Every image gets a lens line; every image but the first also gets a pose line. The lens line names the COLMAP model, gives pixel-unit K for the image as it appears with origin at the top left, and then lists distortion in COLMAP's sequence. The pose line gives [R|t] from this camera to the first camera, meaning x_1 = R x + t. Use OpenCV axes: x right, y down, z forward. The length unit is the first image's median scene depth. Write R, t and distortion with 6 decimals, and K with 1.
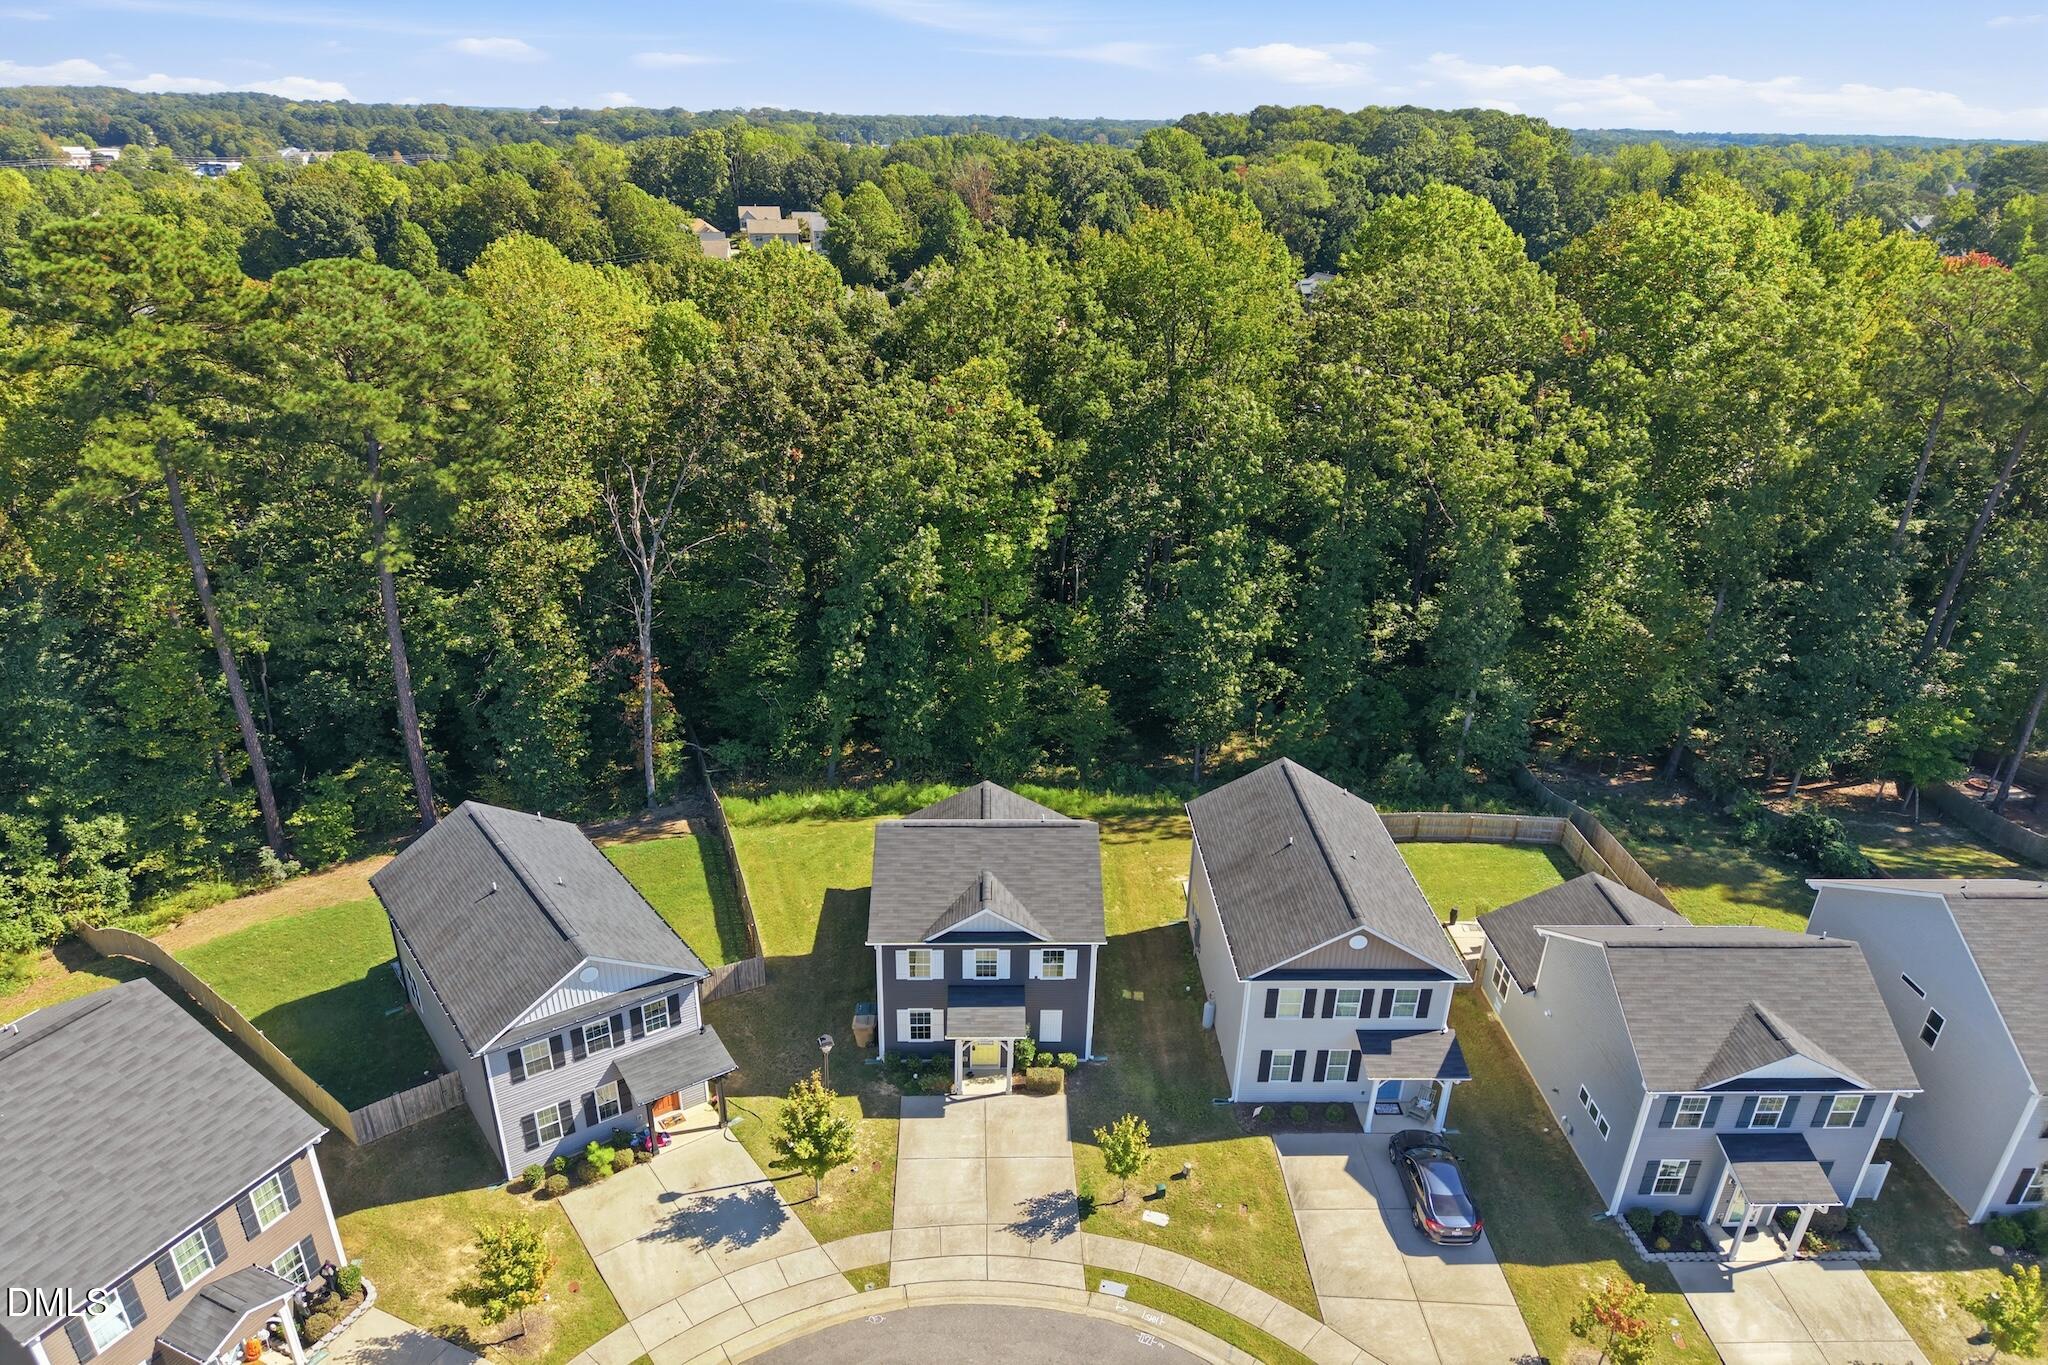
lens RADIAL K [[1385.9, 0, 1050.0], [0, 1385.9, 818.5], [0, 0, 1]] dist [0.016206, -0.018052]
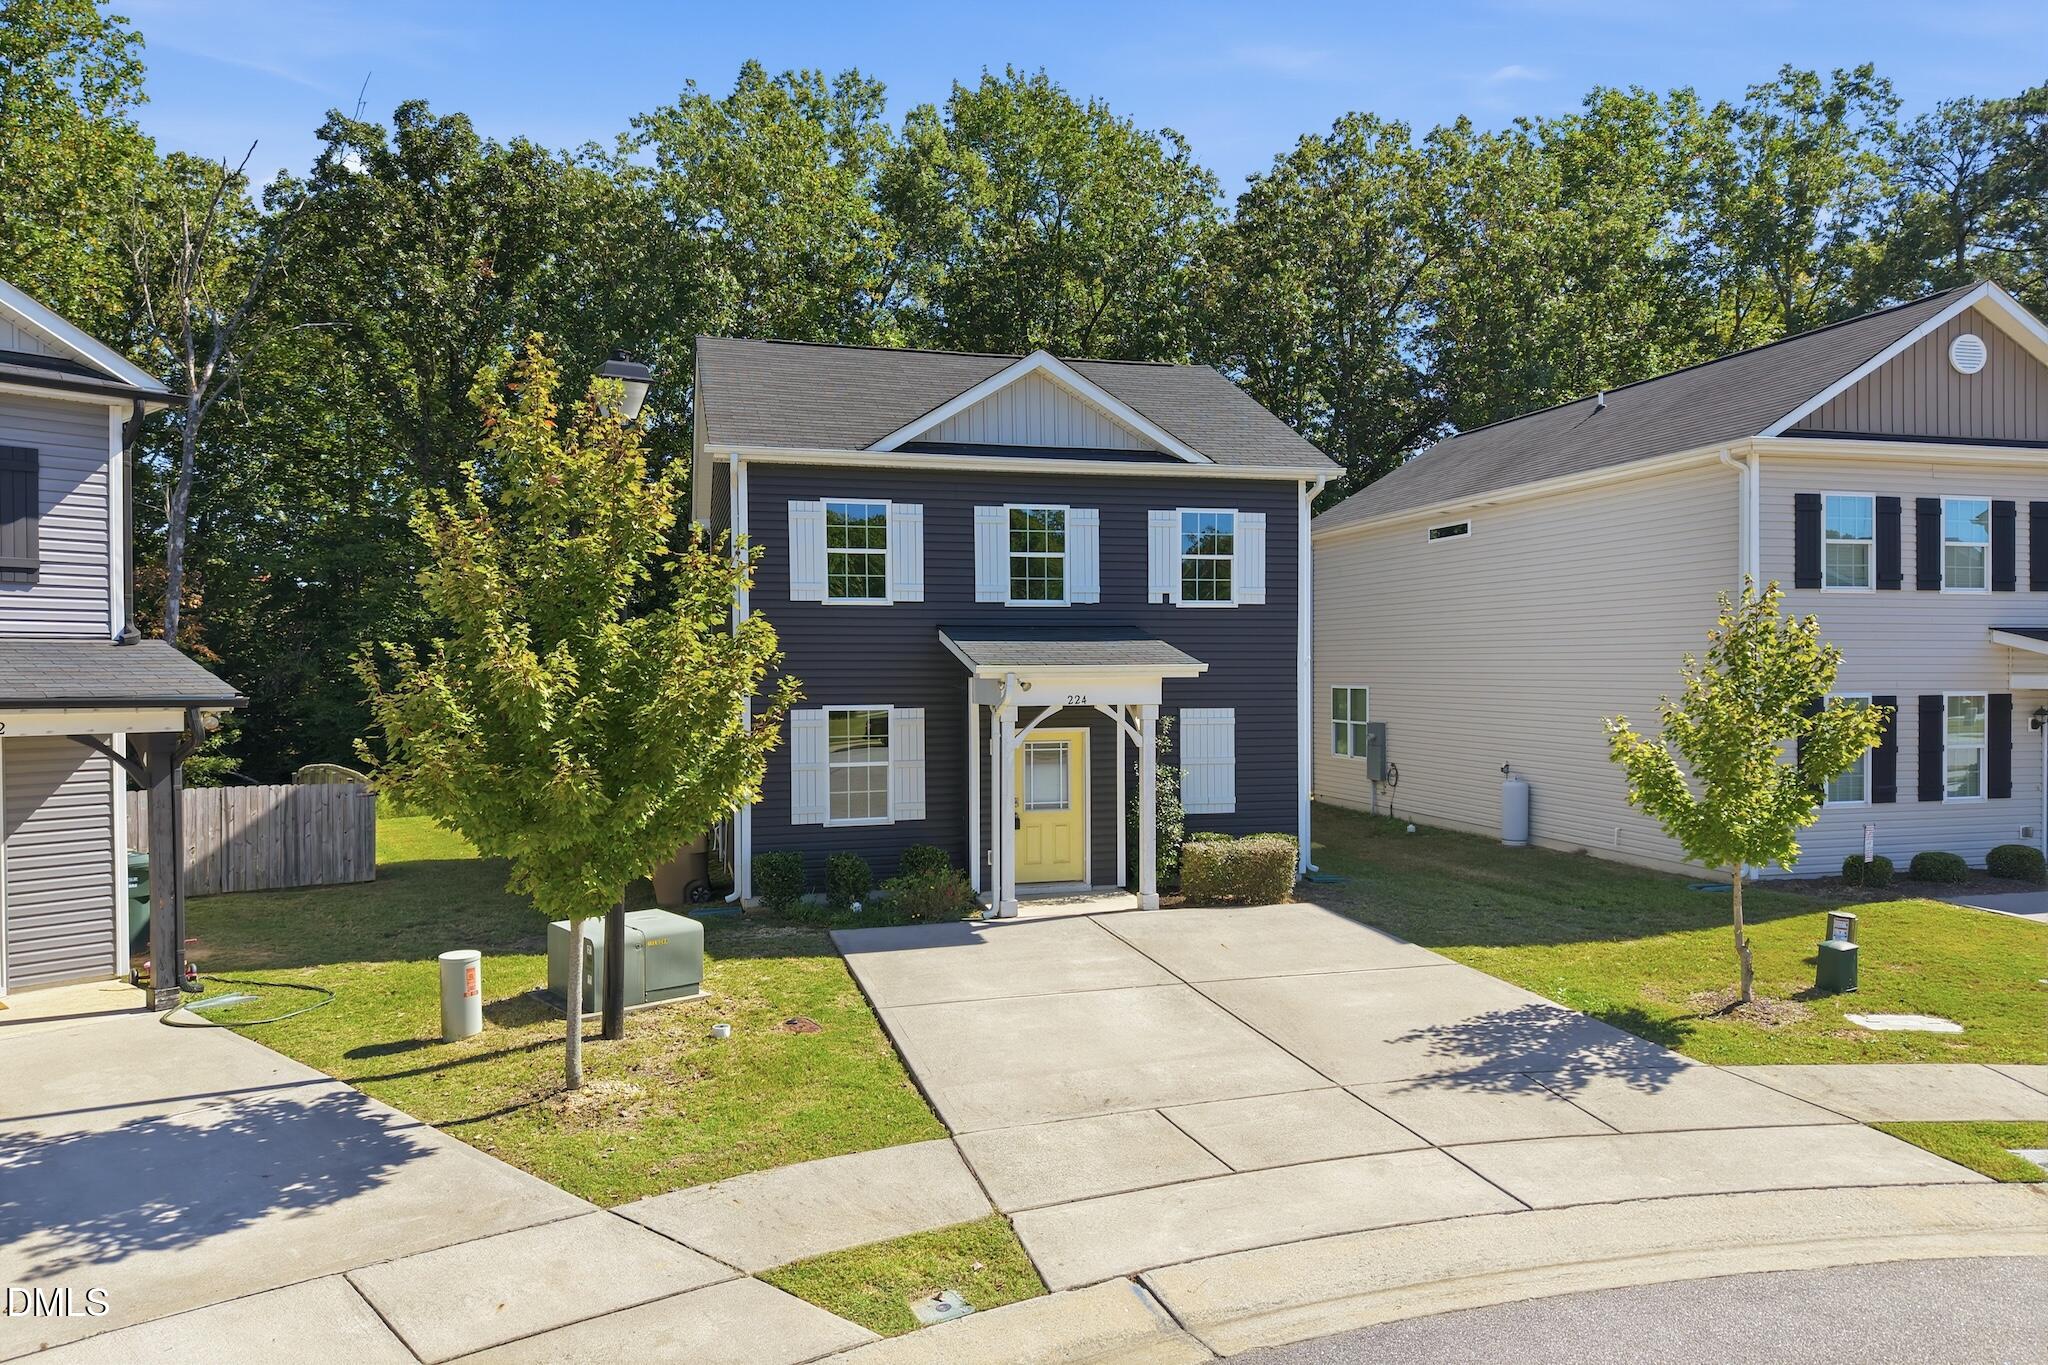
lens RADIAL K [[1385.9, 0, 1036.2], [0, 1385.9, 681.5], [0, 0, 1]] dist [0.016206, -0.018052]
pose [[0.972713, -0.036647, 0.229099, -0.133939], [0.137563, 0.886253, -0.442303, 0.301753], [-0.186831, 0.461749, 0.867111, 0.711528]]
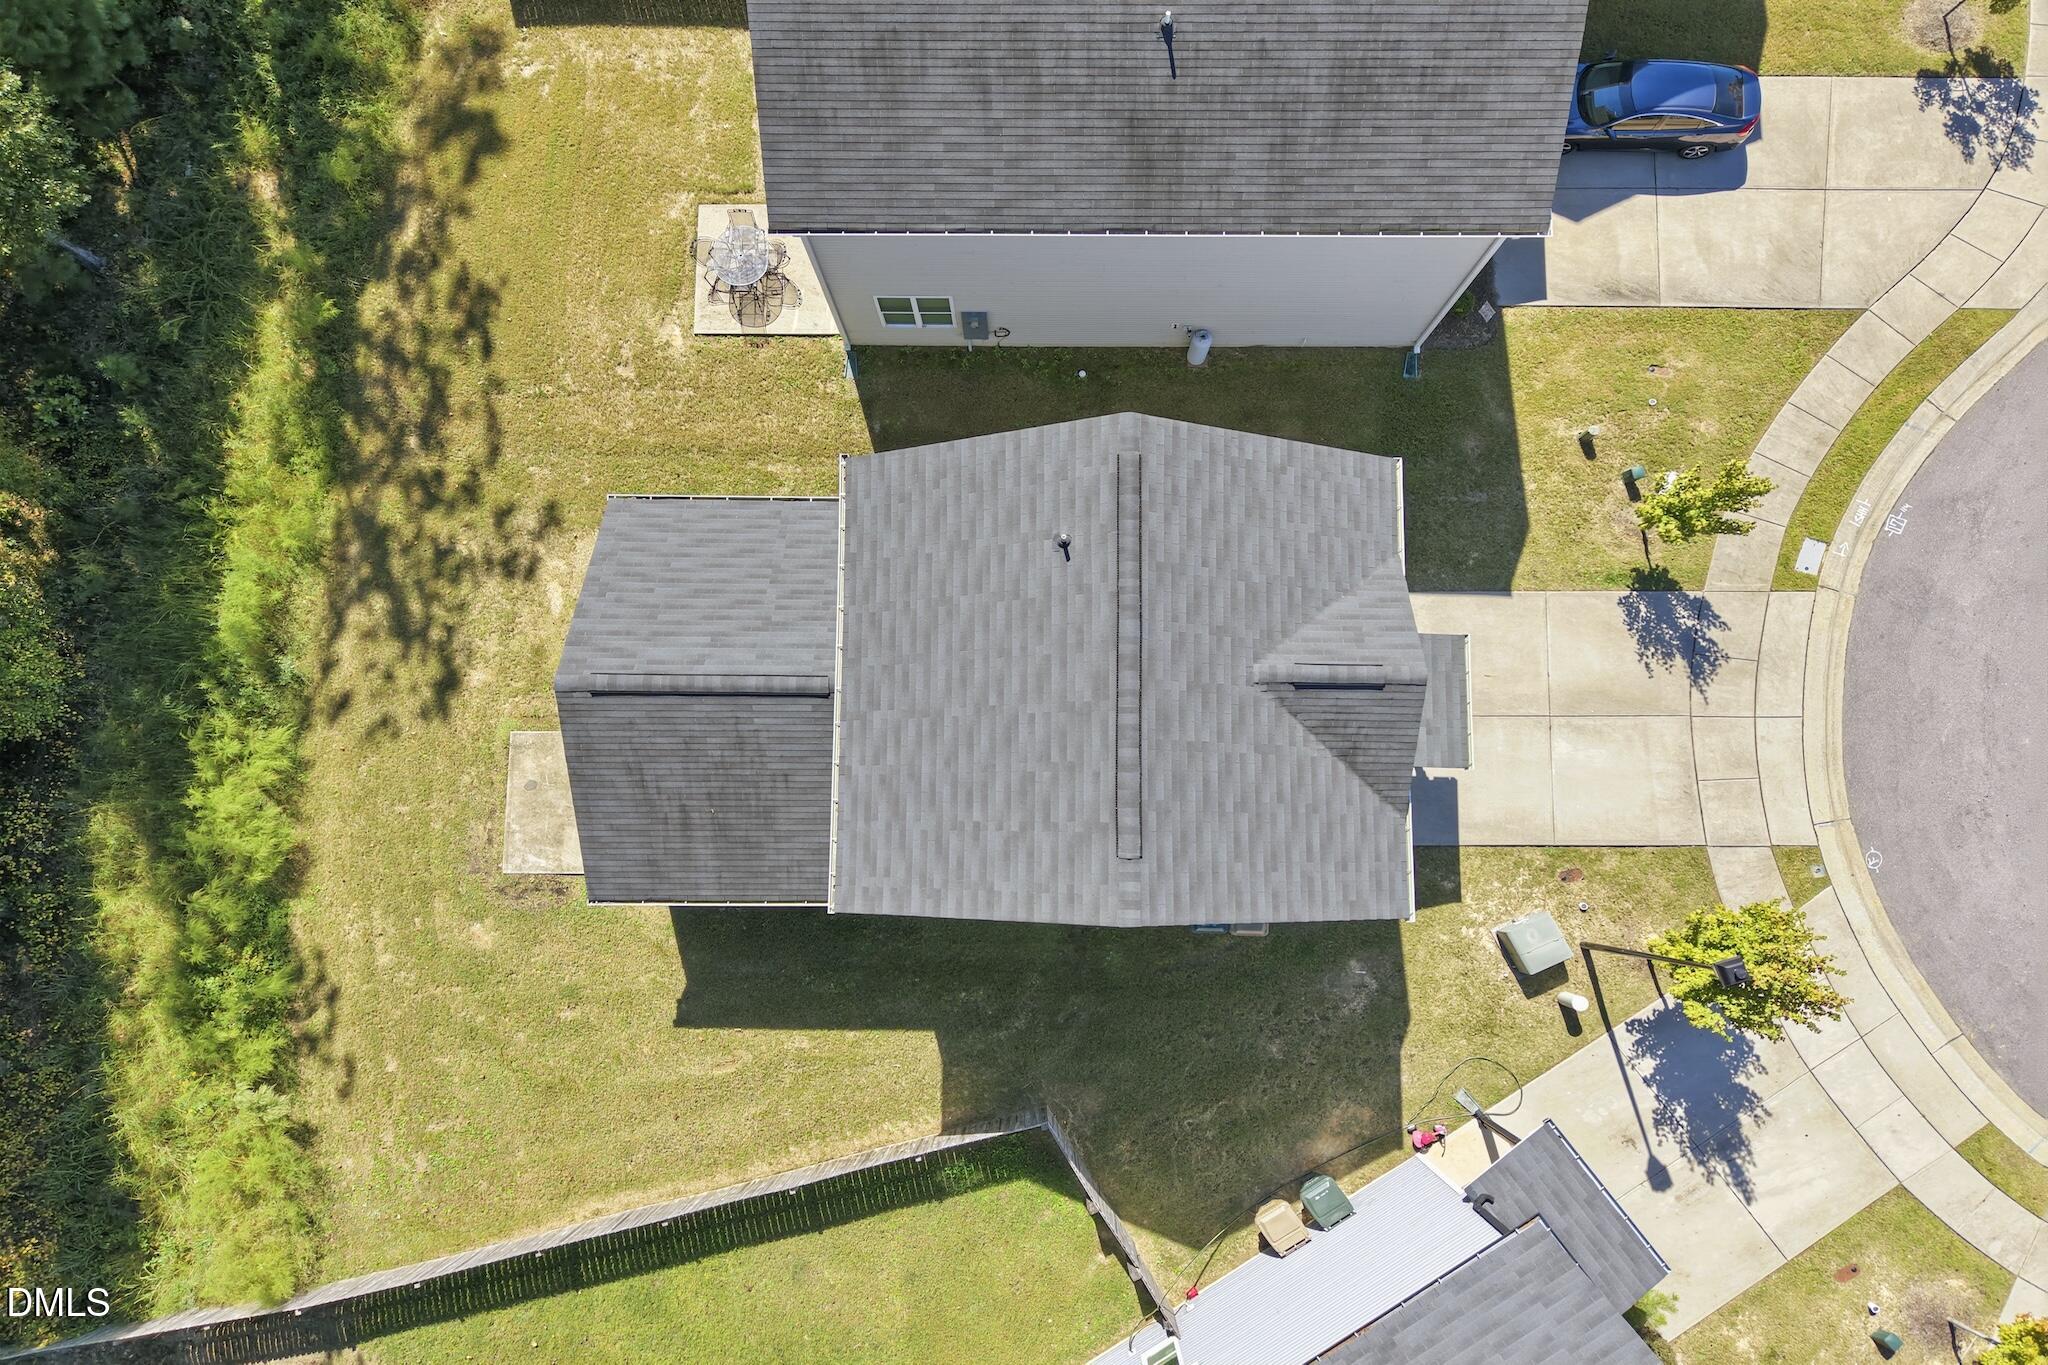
lens RADIAL K [[1385.9, 0, 1022.3], [0, 1385.9, 689.8], [0, 0, 1]] dist [0.016206, -0.018052]
pose [[0.063359, -0.991191, 0.116304, -0.127288], [0.477226, 0.132442, 0.868743, -0.466682], [-0.876493, 0.000460, 0.481414, 0.877850]]
